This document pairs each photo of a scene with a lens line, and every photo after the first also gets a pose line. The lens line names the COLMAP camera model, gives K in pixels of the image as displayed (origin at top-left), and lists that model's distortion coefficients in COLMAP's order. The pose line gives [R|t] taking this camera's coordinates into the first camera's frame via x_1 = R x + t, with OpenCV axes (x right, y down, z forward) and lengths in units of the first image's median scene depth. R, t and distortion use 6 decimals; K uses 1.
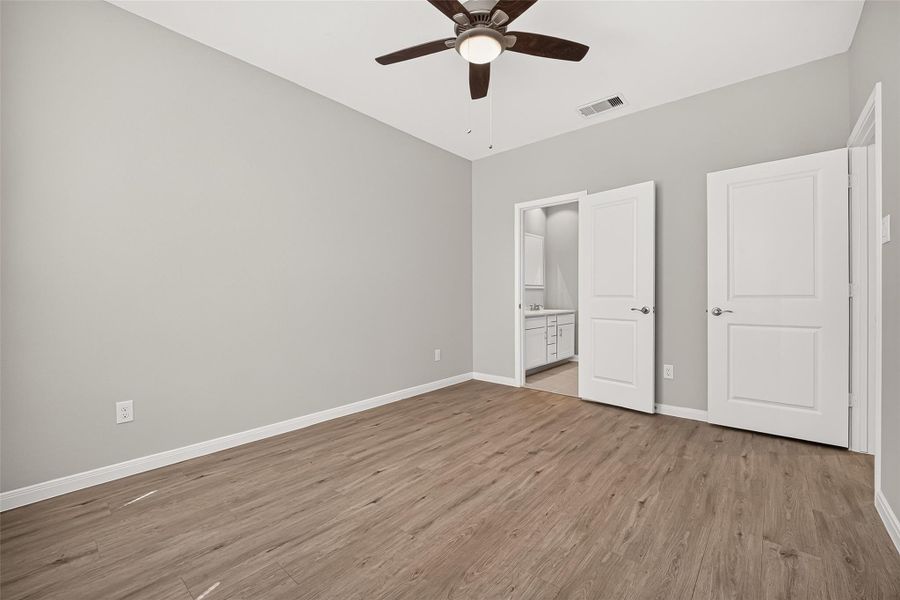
lens RADIAL K [[378.9, 0, 454.9], [0, 378.9, 301.2], [0, 0, 1]] dist [0.013758, -0.017079]
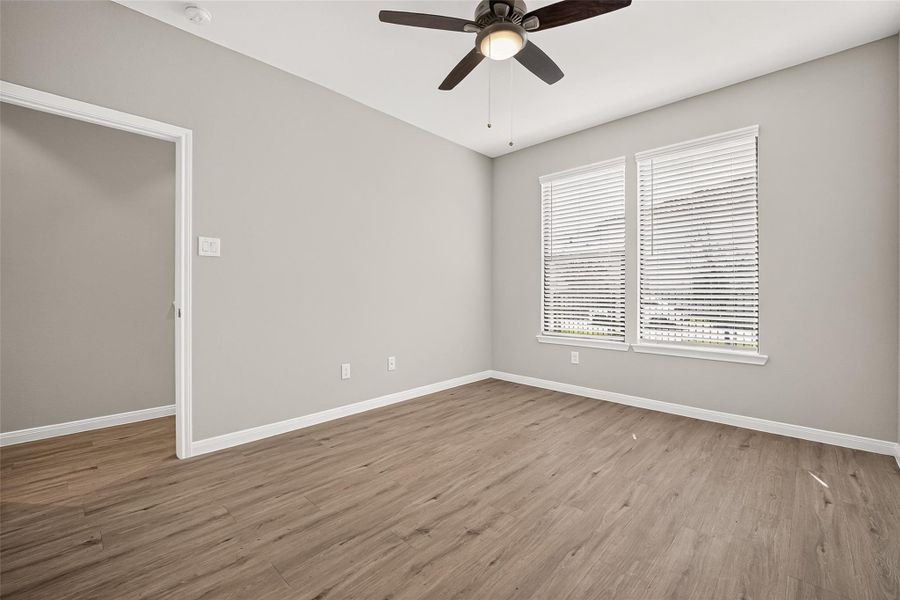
lens RADIAL K [[374.0, 0, 450.6], [0, 374.0, 286.4], [0, 0, 1]] dist [-0.001088, -0.000564]
pose [[-0.998274, 0.002372, 0.058684, 0.122968], [0.002243, 0.999995, -0.002278, -0.024876], [-0.058689, -0.002142, -0.998274, 1.715281]]
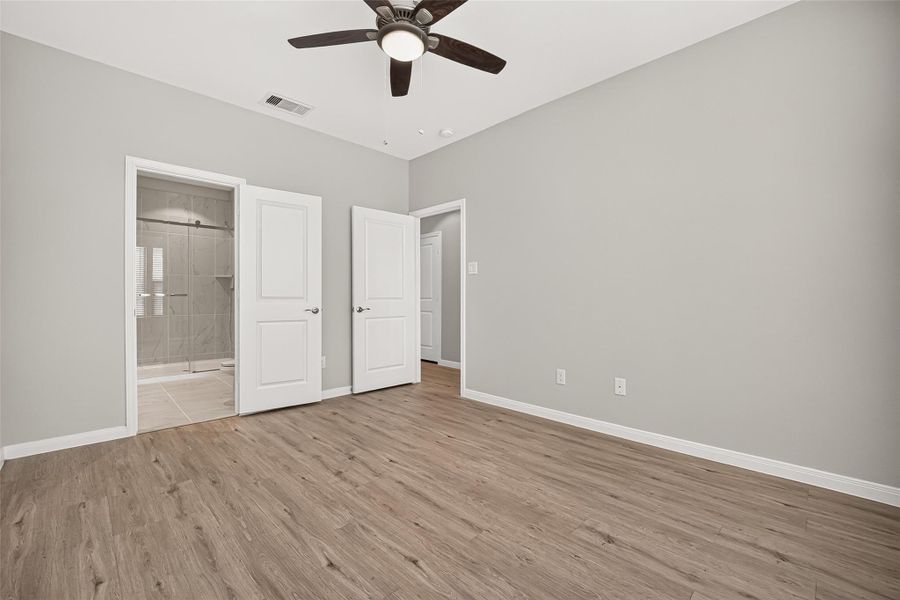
lens RADIAL K [[378.9, 0, 454.9], [0, 378.9, 301.2], [0, 0, 1]] dist [0.013758, -0.017079]
pose [[0.075838, -0.006760, 0.997097, -0.780625], [0.013946, 0.999886, 0.005718, -0.006563], [-0.997023, 0.013472, 0.075923, 0.680949]]
